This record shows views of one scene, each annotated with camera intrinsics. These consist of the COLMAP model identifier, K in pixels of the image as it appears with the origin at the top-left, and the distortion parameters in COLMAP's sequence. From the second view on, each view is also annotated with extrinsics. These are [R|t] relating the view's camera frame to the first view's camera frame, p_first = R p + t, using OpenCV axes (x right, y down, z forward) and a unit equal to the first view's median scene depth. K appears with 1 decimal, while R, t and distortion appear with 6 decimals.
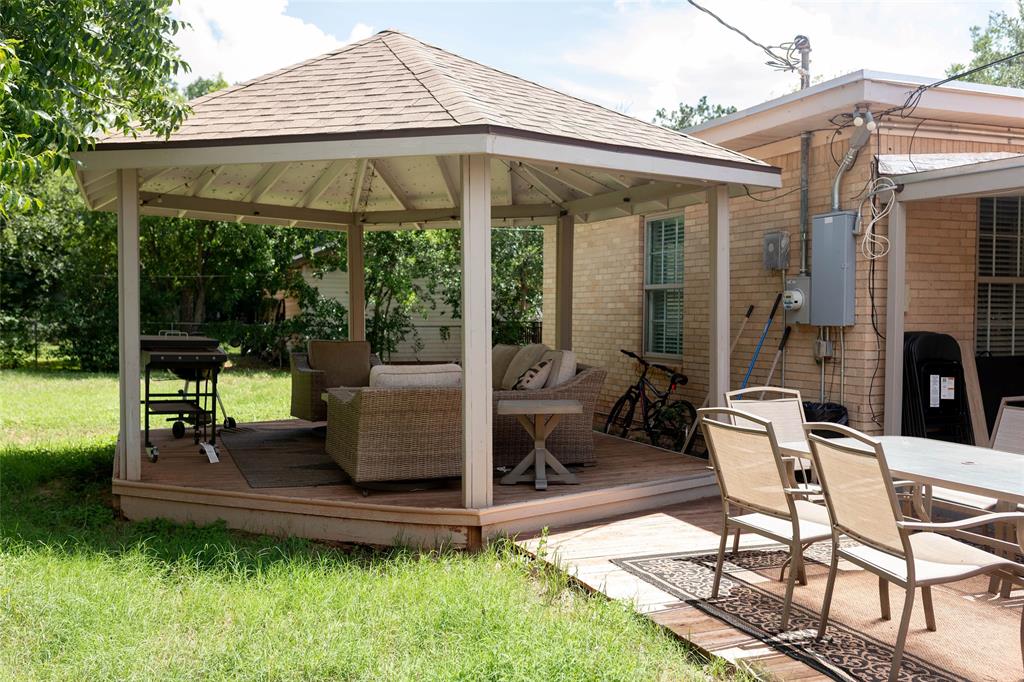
lens RADIAL K [[978.7, 0, 517.5], [0, 978.7, 337.6], [0, 0, 1]] dist [0.018564, 0.000000]
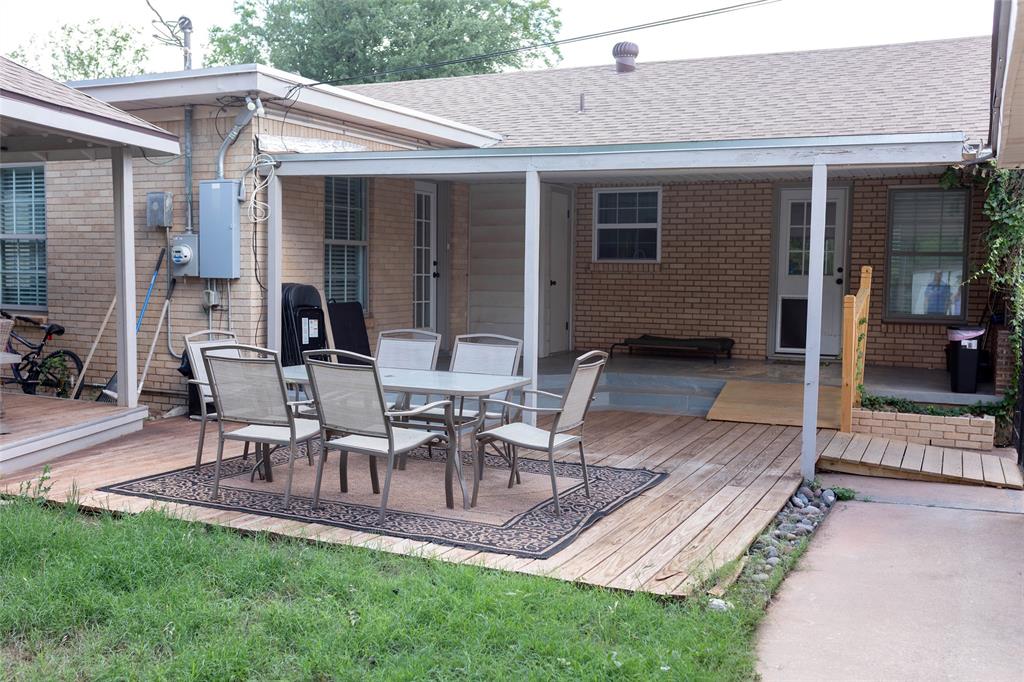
lens RADIAL K [[978.7, 0, 532.8], [0, 978.7, 337.7], [0, 0, 1]] dist [0.018564, 0.000000]
pose [[0.731467, -0.038766, 0.680774, -0.200291], [0.004212, 0.998620, 0.052339, -0.000727], [-0.681864, -0.035417, 0.730621, -0.099243]]
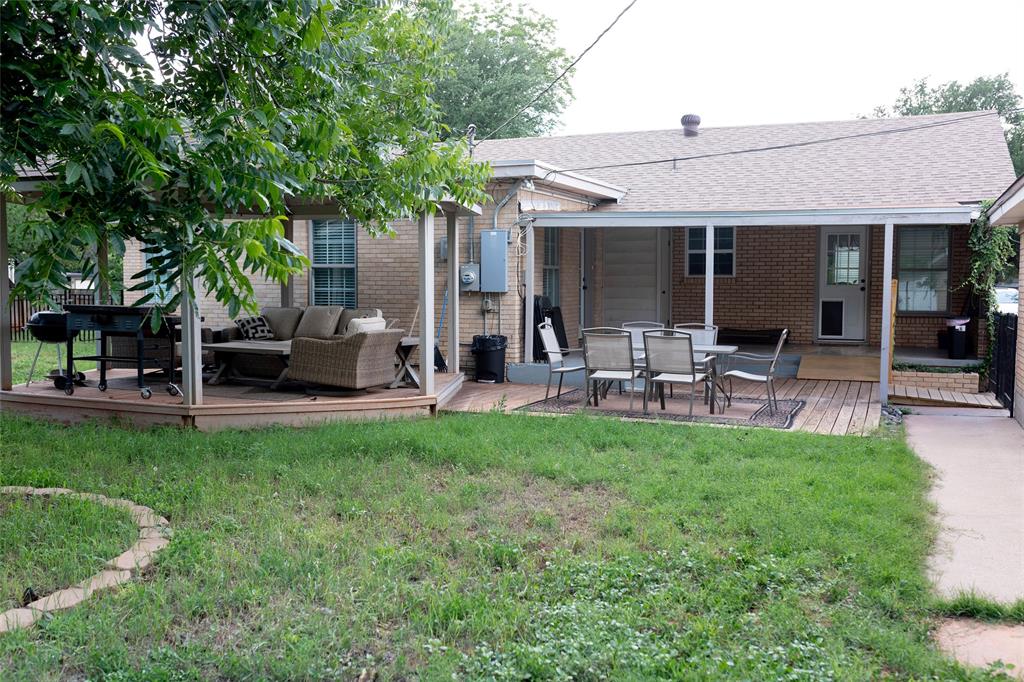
lens RADIAL K [[978.7, 0, 520.4], [0, 978.7, 340.5], [0, 0, 1]] dist [0.018564, 0.000000]
pose [[0.692094, -0.045225, 0.720389, -0.957322], [0.015594, 0.998739, 0.047718, -0.008005], [-0.721639, -0.021792, 0.691927, -0.288275]]
